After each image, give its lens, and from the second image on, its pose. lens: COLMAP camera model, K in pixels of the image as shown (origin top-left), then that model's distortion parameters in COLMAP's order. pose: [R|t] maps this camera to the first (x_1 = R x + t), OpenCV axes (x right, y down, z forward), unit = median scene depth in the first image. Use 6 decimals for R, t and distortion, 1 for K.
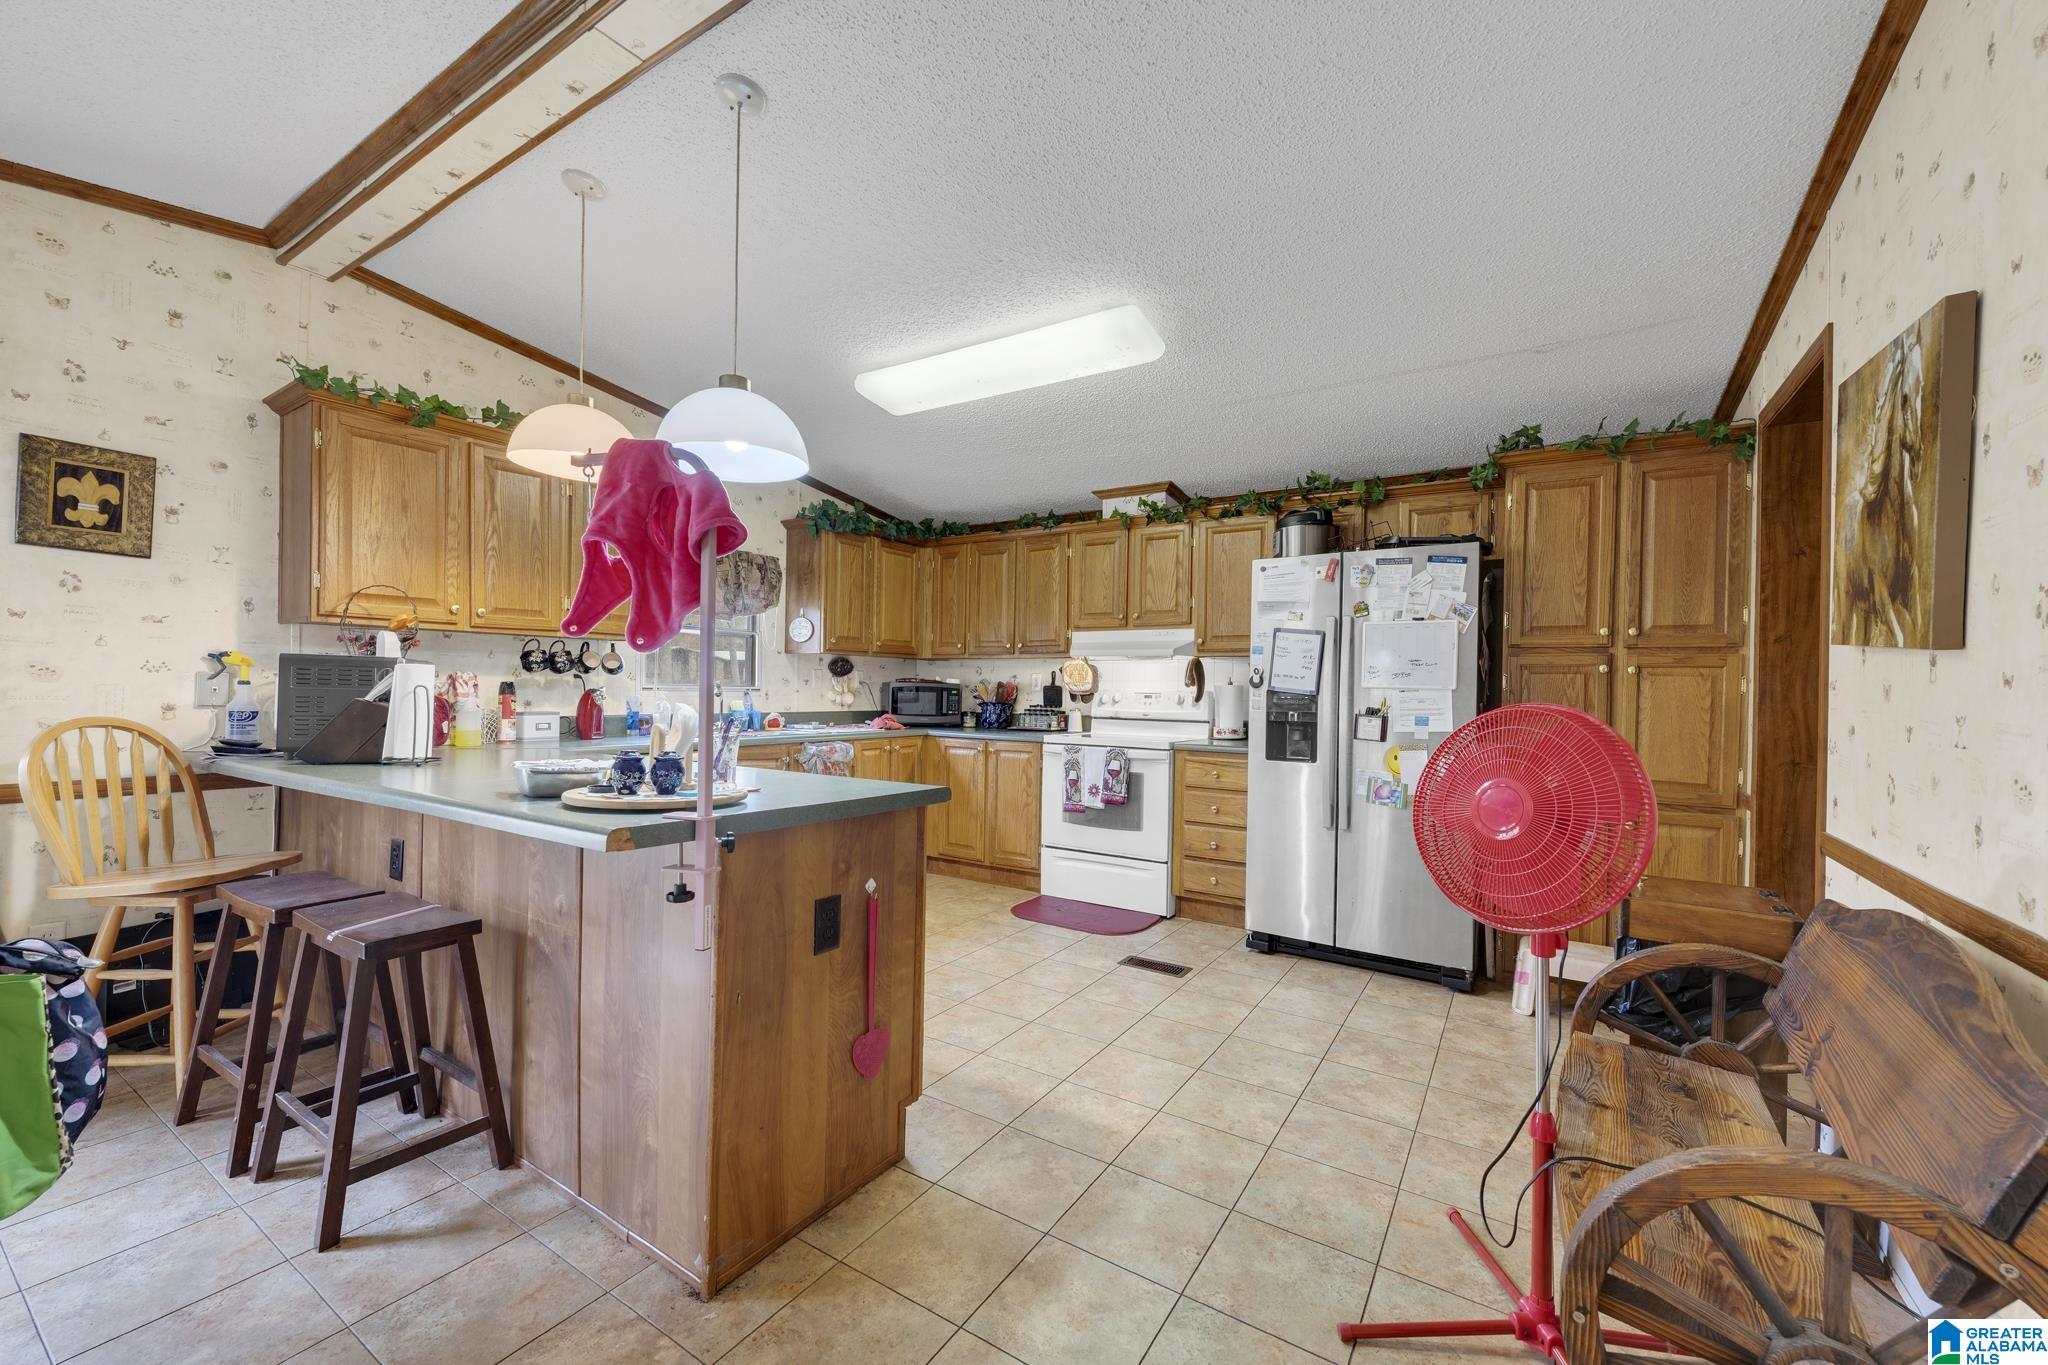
lens RADIAL K [[809.2, 0, 1025.1], [0, 809.2, 688.8], [0, 0, 1]] dist [0.001235, 0.000076]
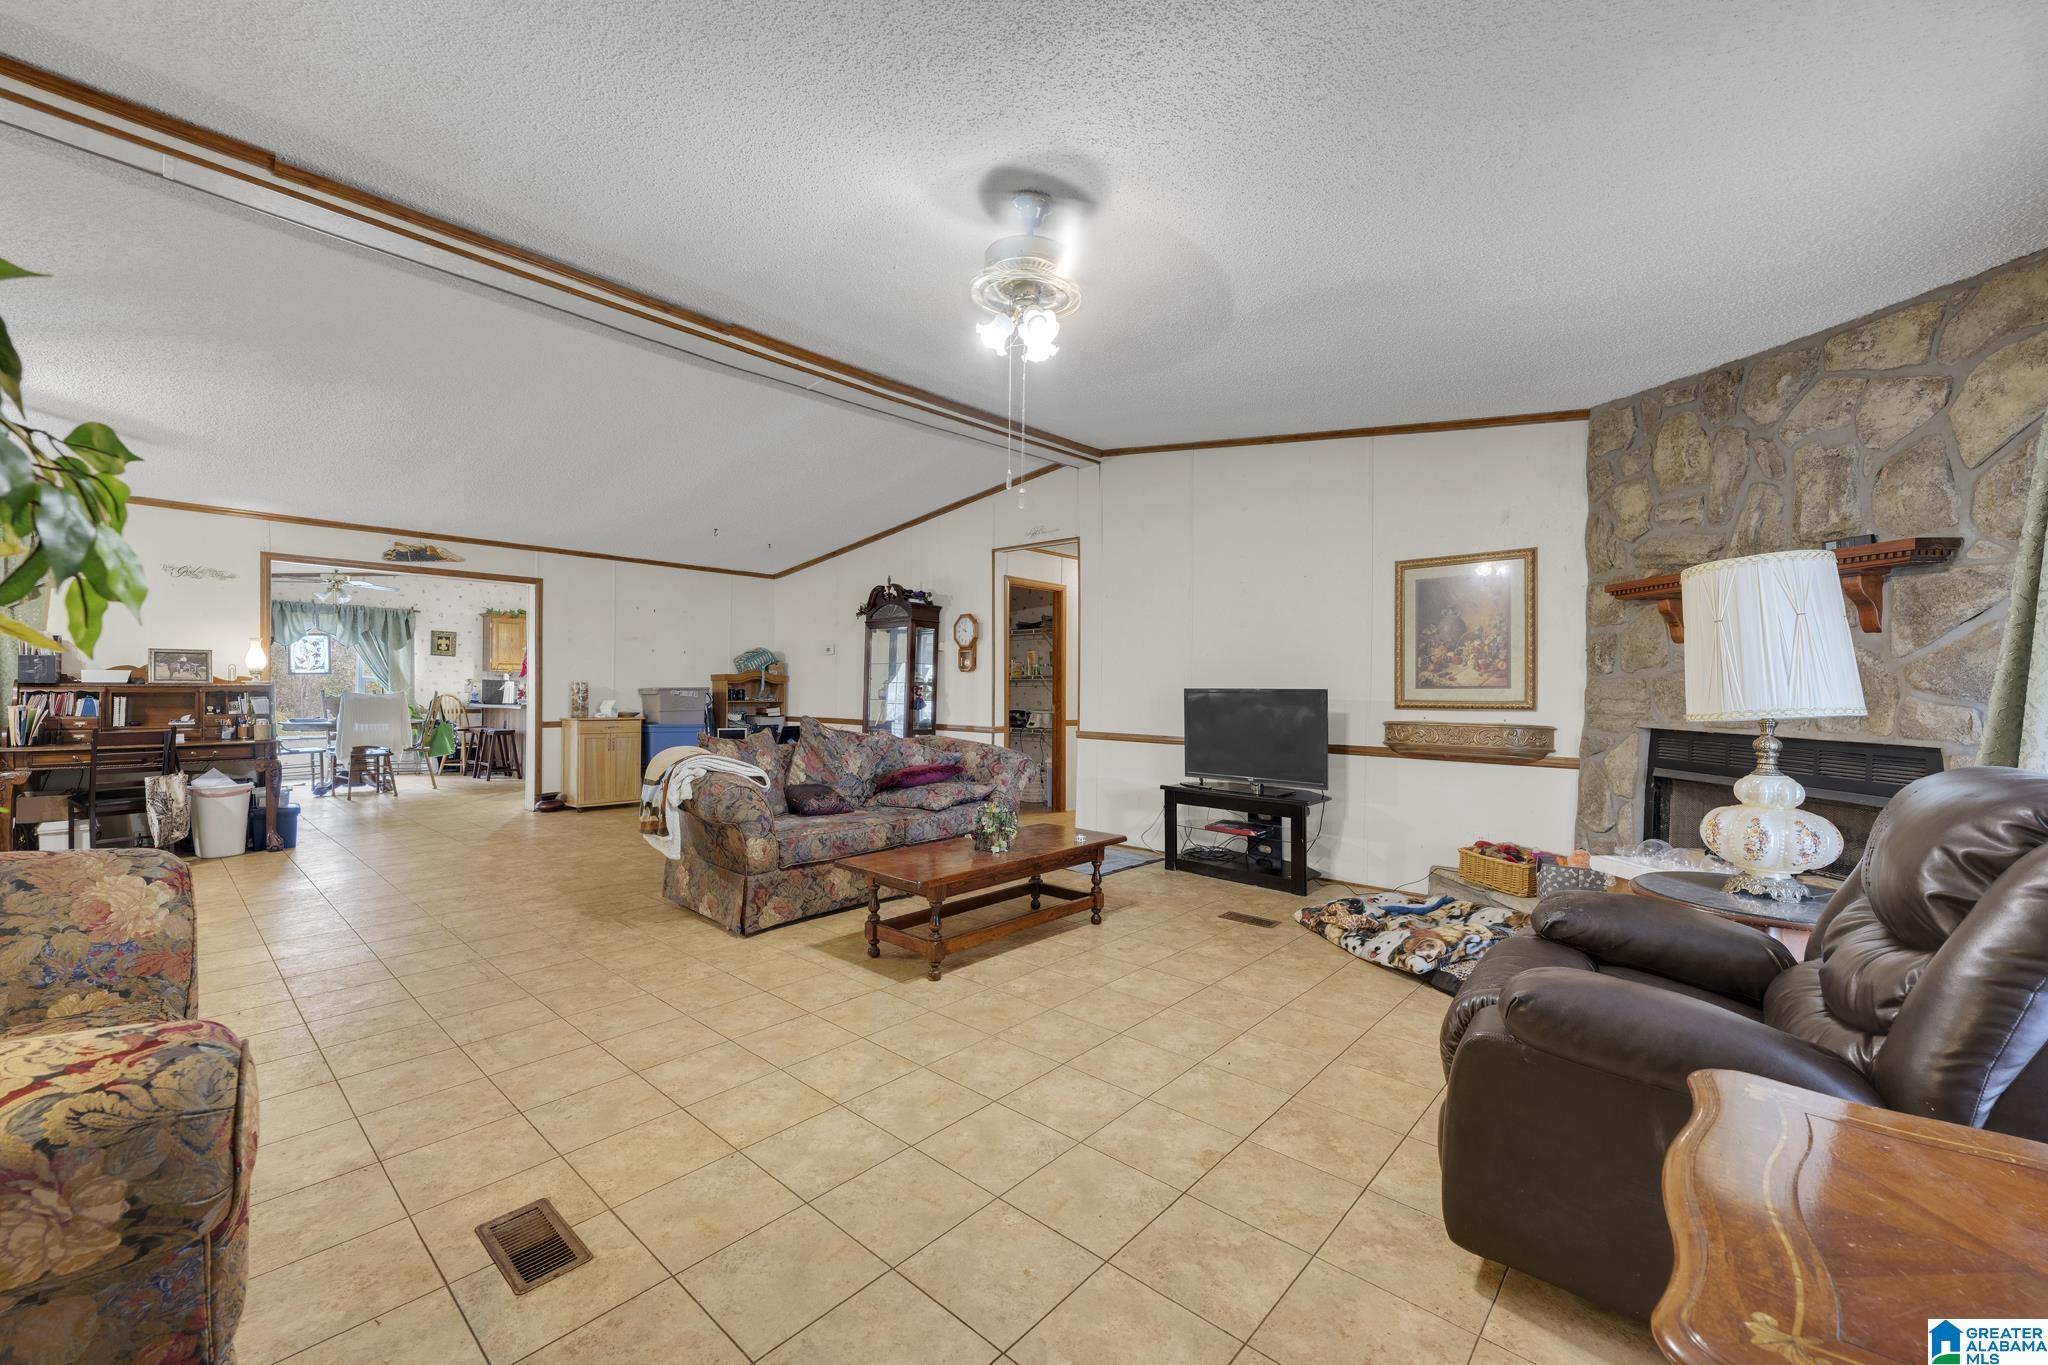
lens RADIAL K [[809.2, 0, 1026.4], [0, 809.2, 686.8], [0, 0, 1]] dist [0.001235, 0.000076]
pose [[0.986898, -0.007477, -0.161173, 1.905914], [0.005951, 0.999933, -0.009949, 0.040711], [0.161237, 0.008860, 0.986876, -2.017232]]
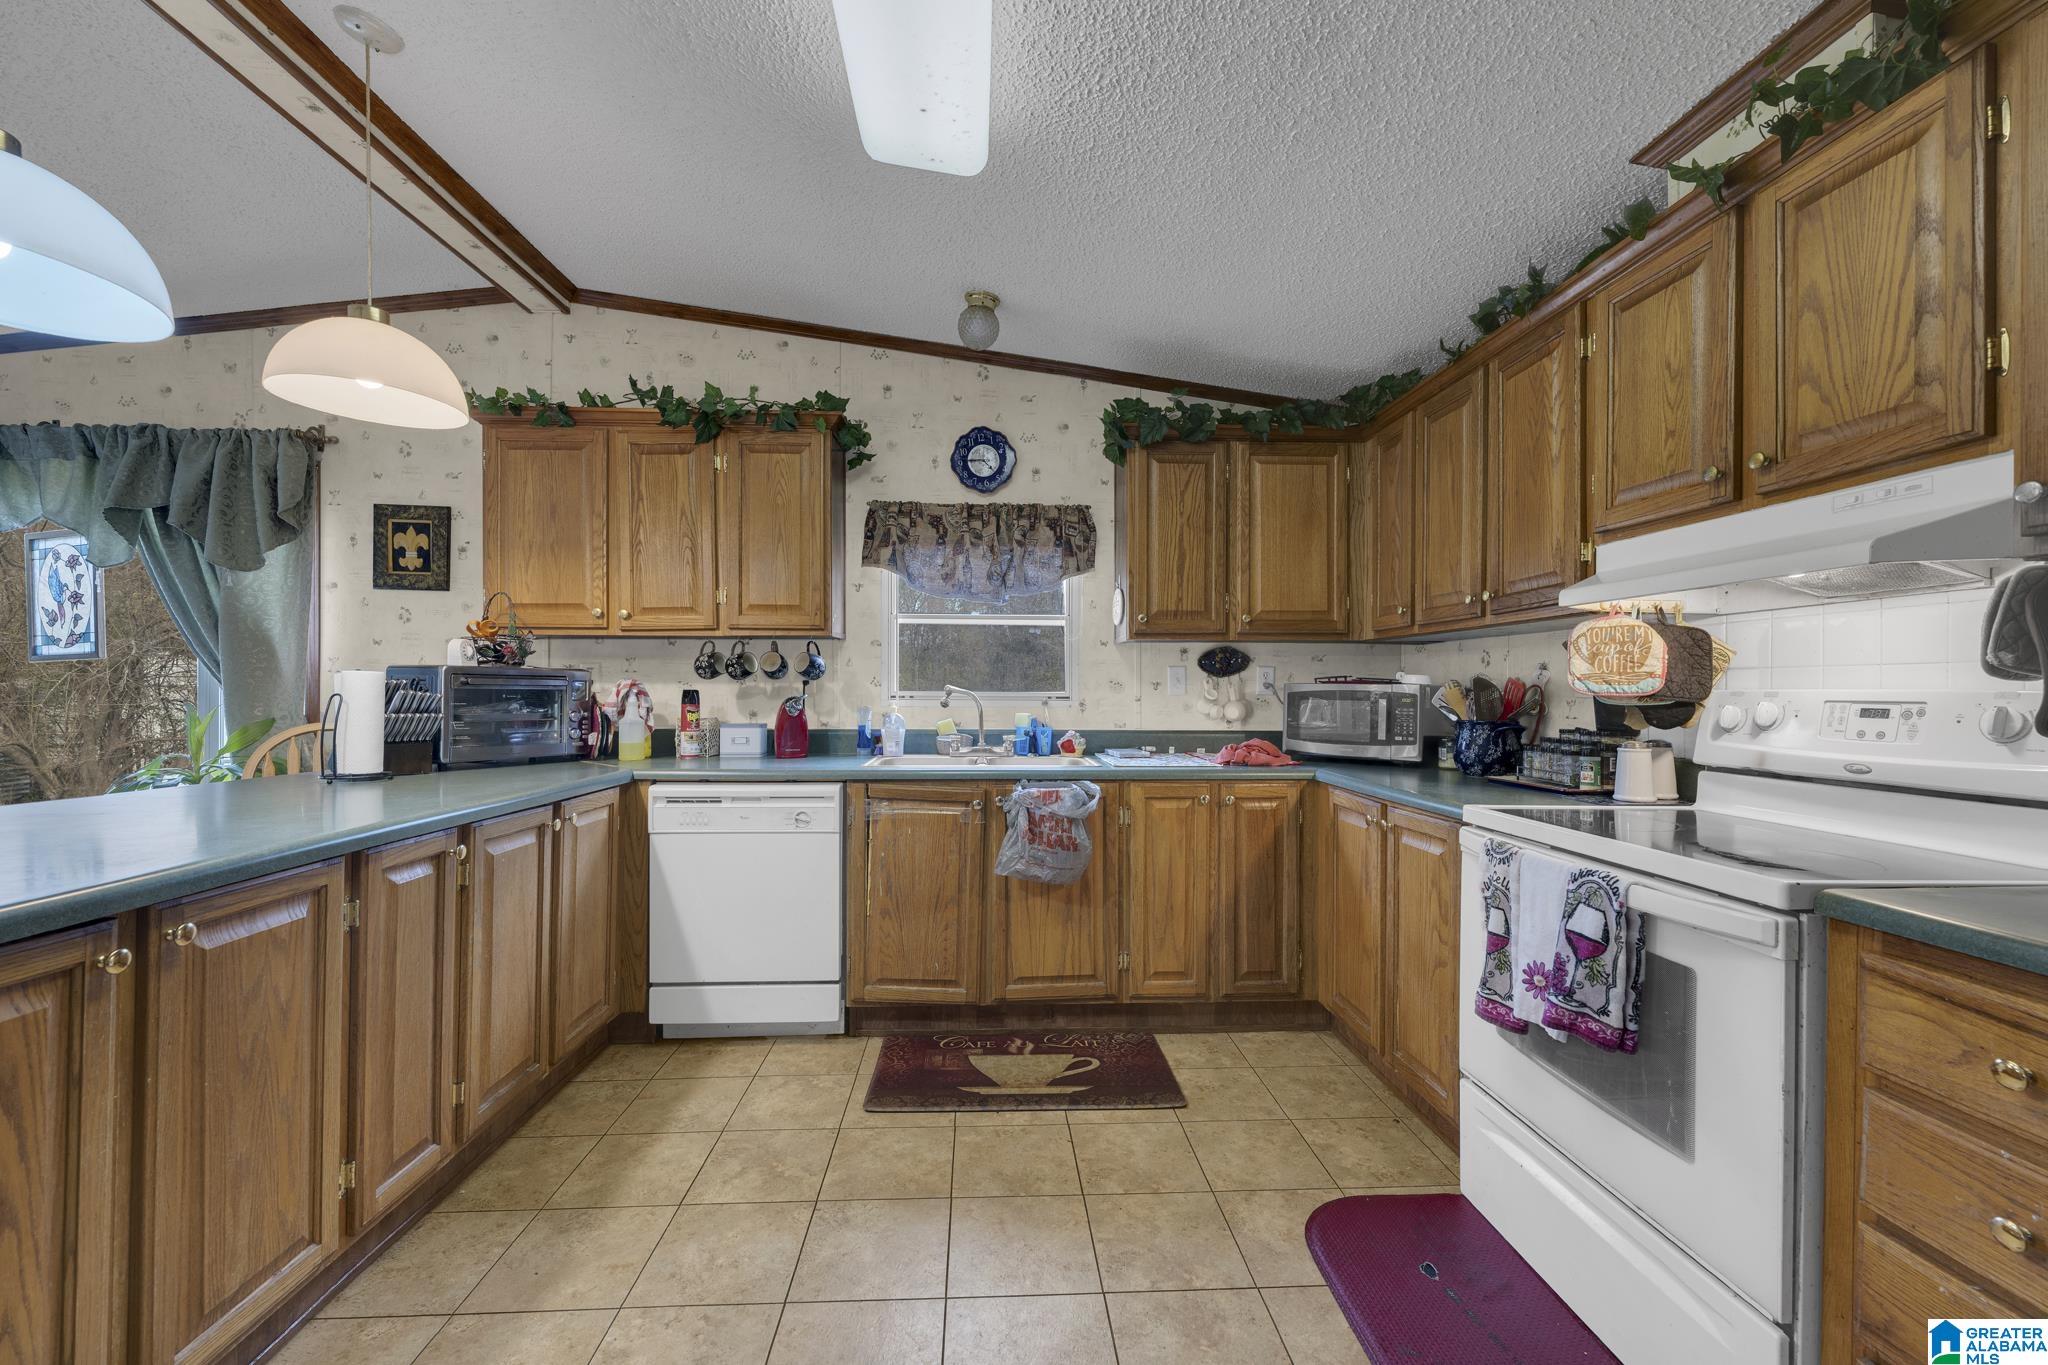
lens RADIAL K [[809.2, 0, 1020.7], [0, 809.2, 690.6], [0, 0, 1]] dist [0.001235, 0.000076]
pose [[0.582217, -0.012233, -0.812941, 0.299999], [0.004747, 0.999921, -0.011647, 0.004152], [0.813019, 0.002922, 0.582229, 0.762250]]
